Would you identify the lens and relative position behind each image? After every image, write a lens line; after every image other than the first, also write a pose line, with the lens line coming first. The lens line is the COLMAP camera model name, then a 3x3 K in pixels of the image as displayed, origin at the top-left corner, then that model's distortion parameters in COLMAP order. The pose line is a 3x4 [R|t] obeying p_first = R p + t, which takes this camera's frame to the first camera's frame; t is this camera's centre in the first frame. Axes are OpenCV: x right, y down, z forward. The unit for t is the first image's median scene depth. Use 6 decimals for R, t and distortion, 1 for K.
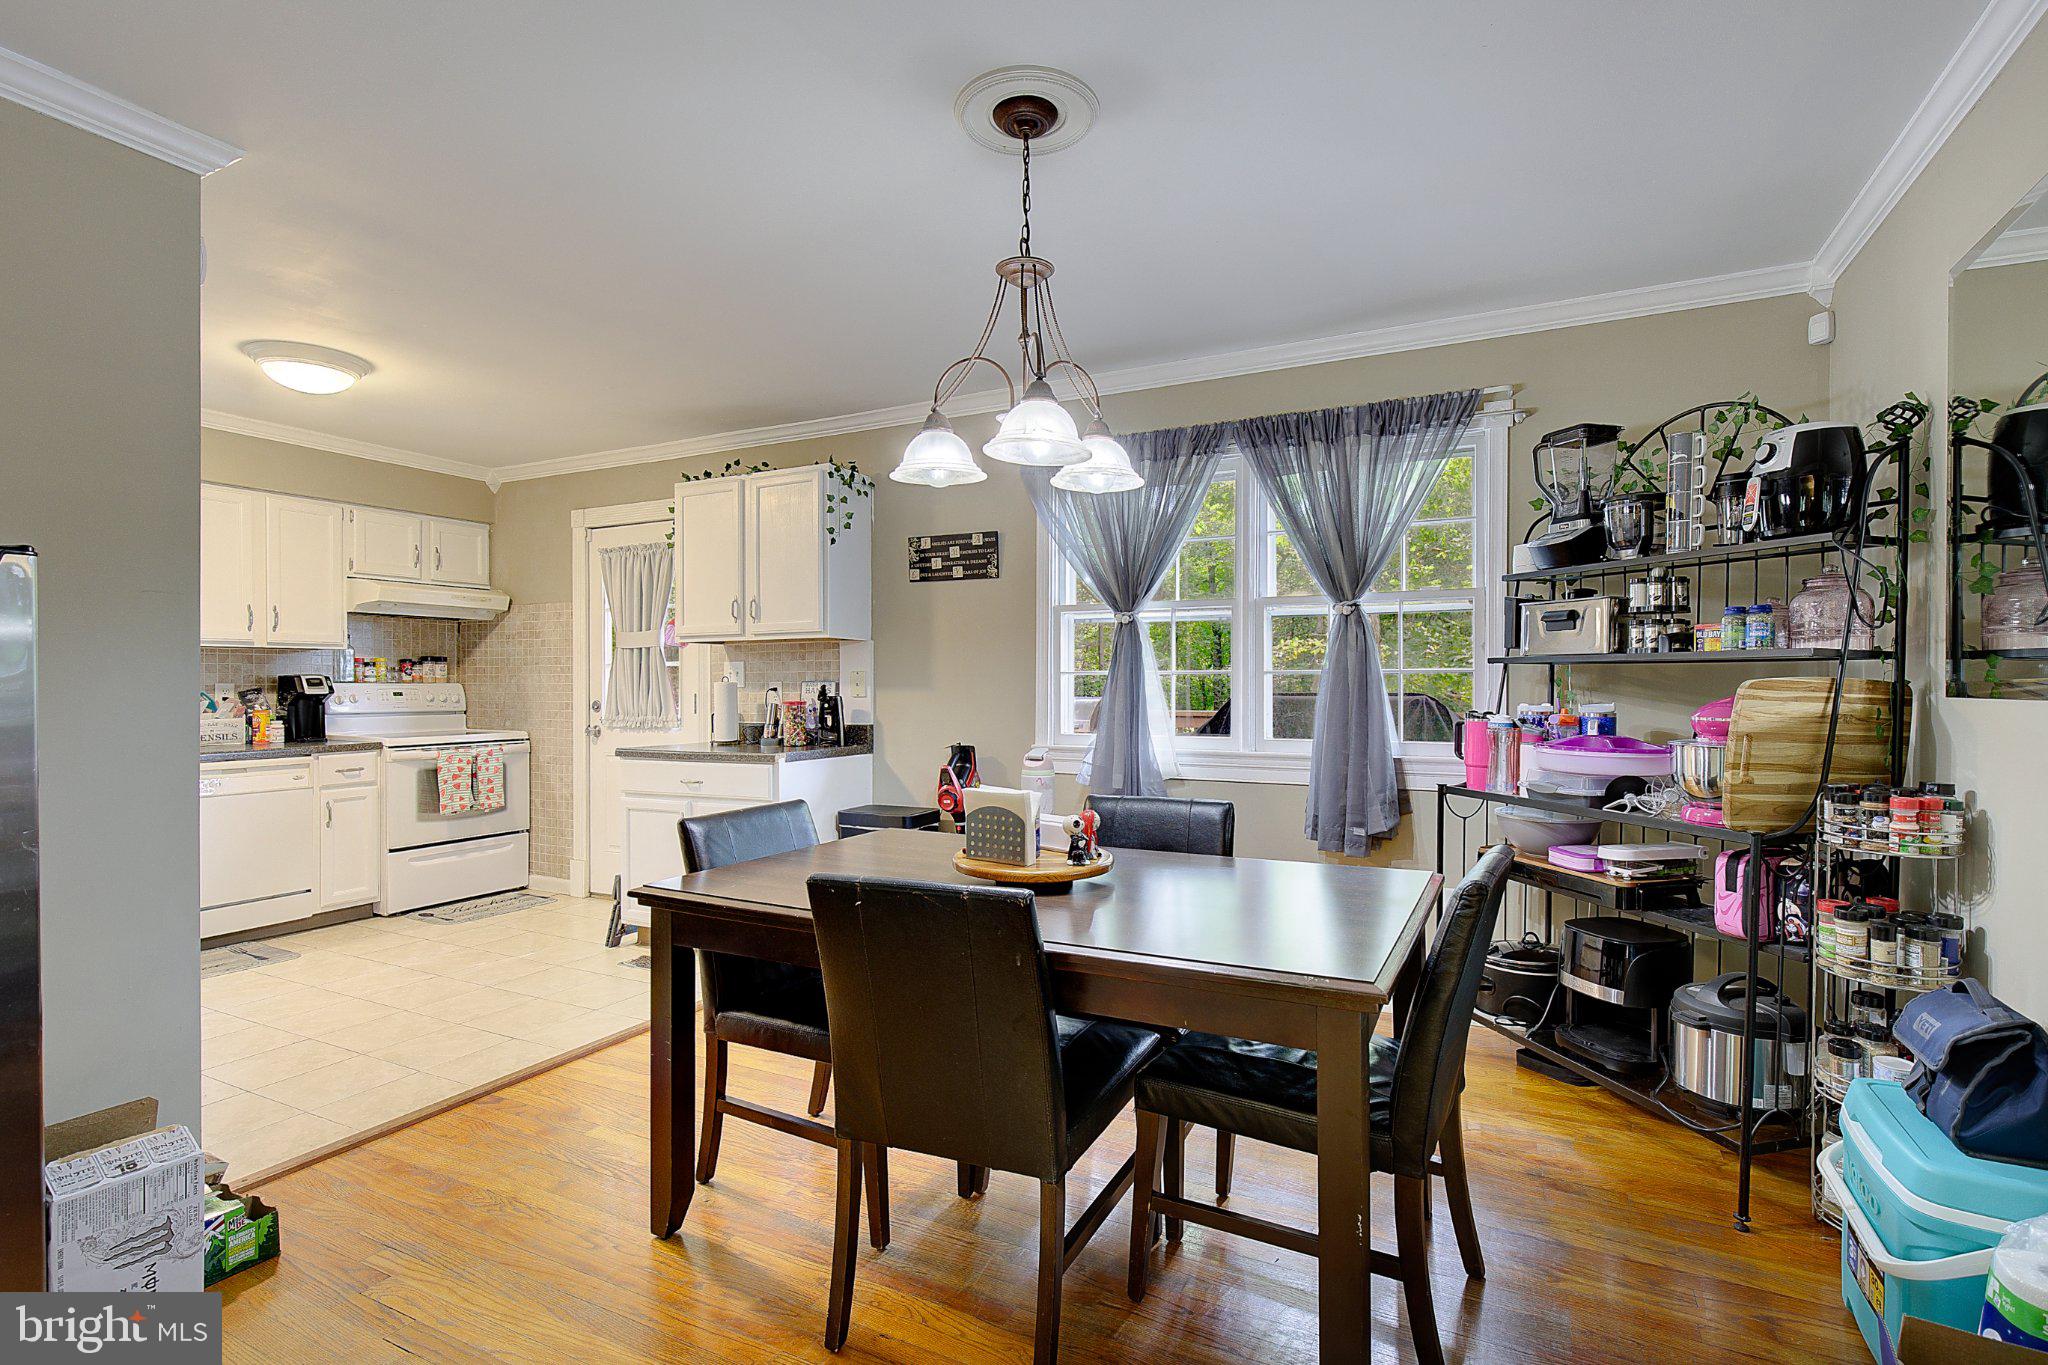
lens RADIAL K [[975.0, 0, 1024.0], [0, 975.0, 682.5], [0, 0, 1]] dist [-0.001856, -0.000231]
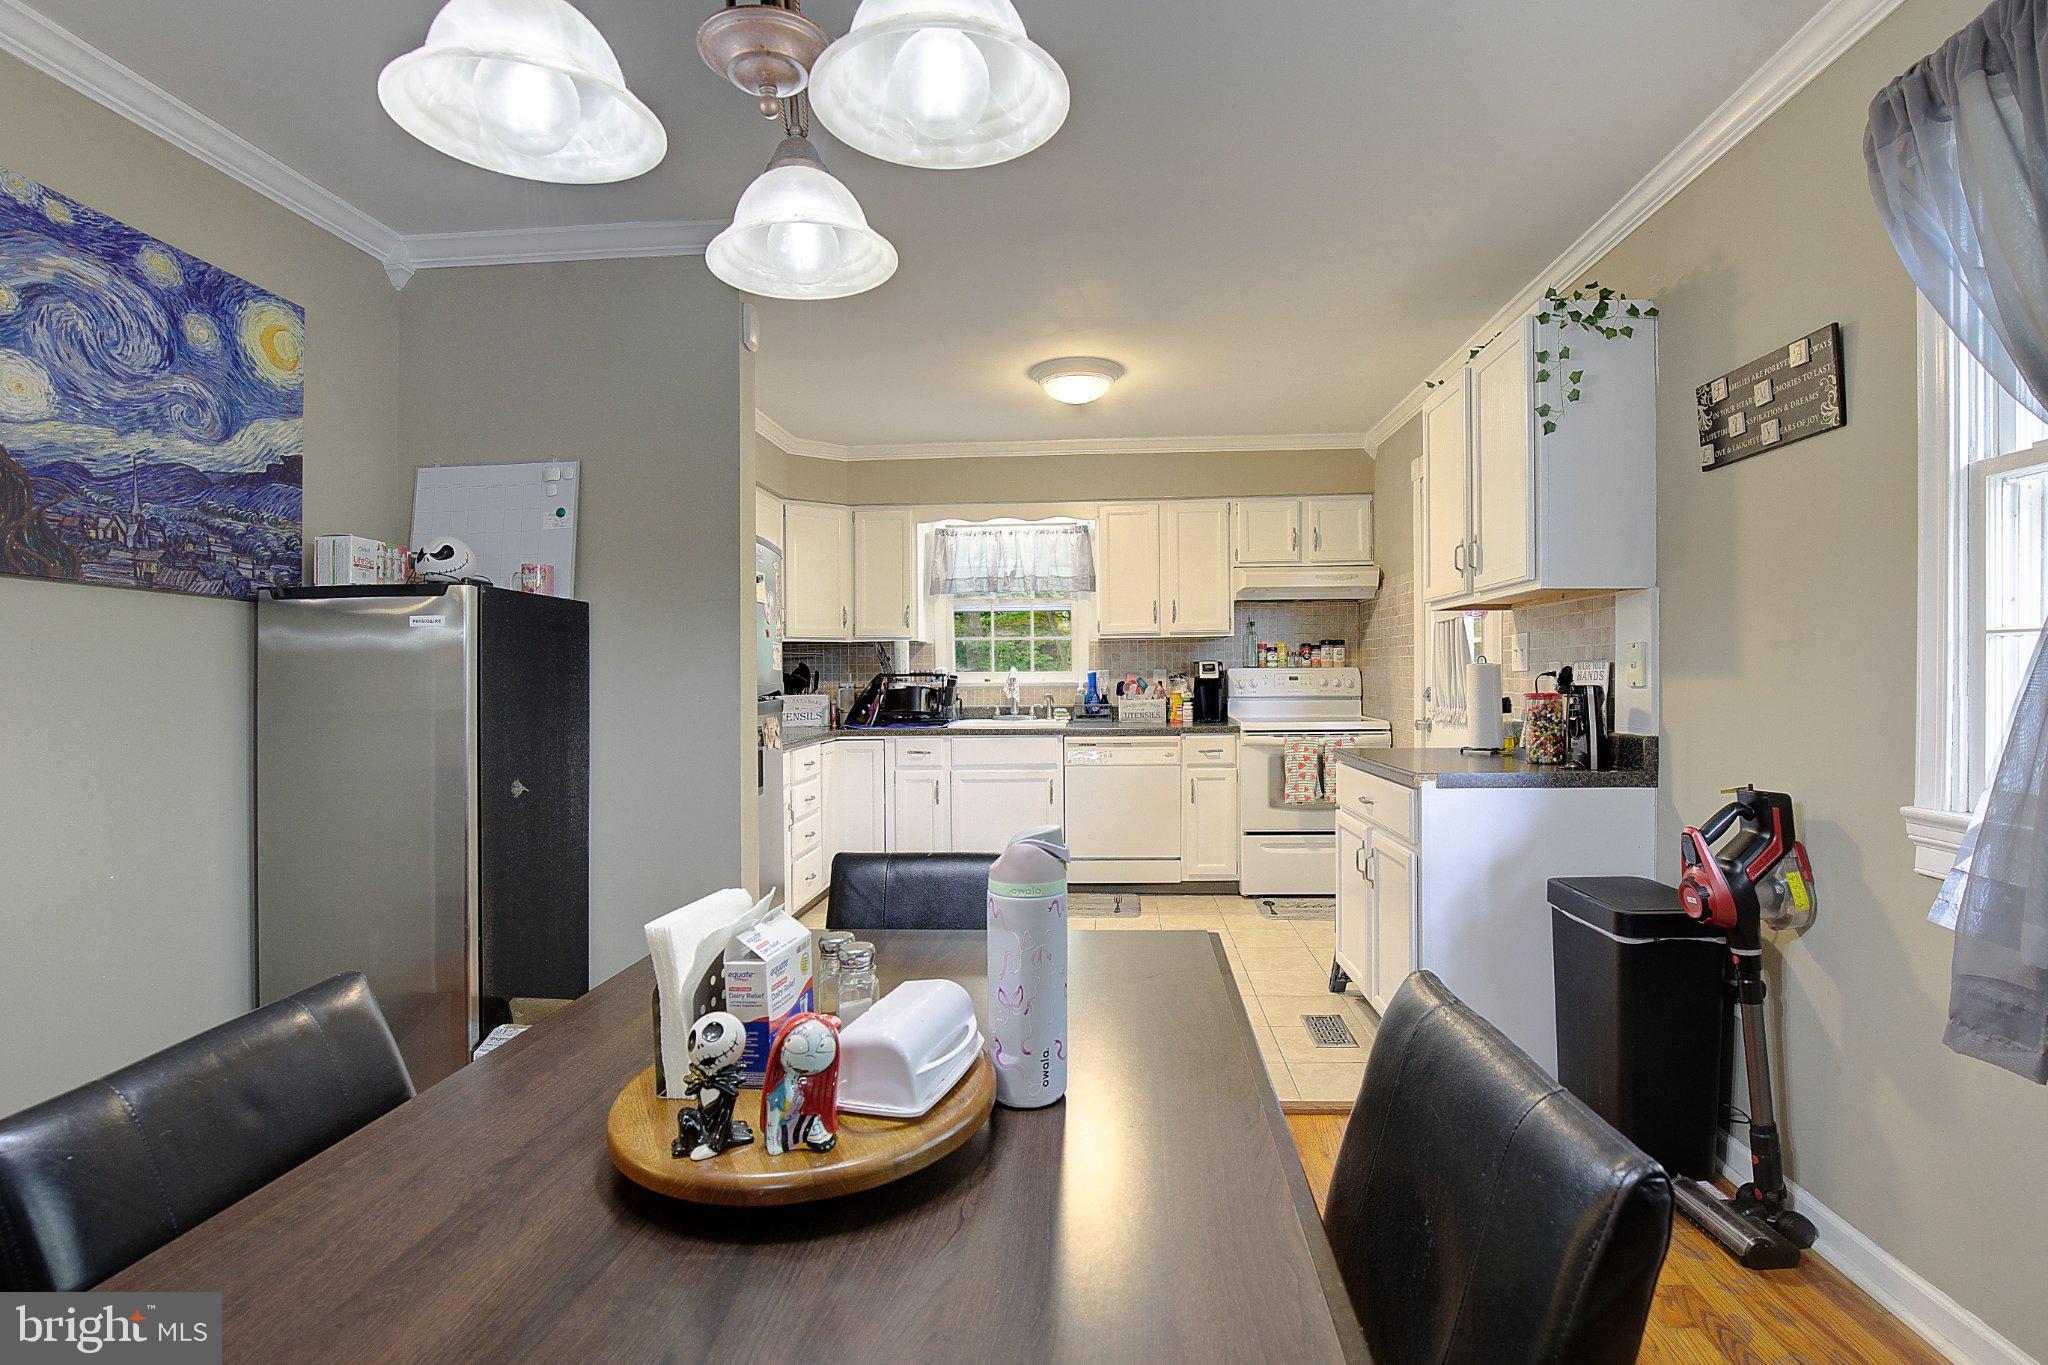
lens RADIAL K [[975.0, 0, 1024.0], [0, 975.0, 682.5], [0, 0, 1]] dist [-0.001856, -0.000231]
pose [[0.439853, 0.008044, -0.898034, 0.158861], [0.006693, 0.999903, 0.012235, 0.001959], [0.898045, -0.011392, 0.439757, 0.350178]]
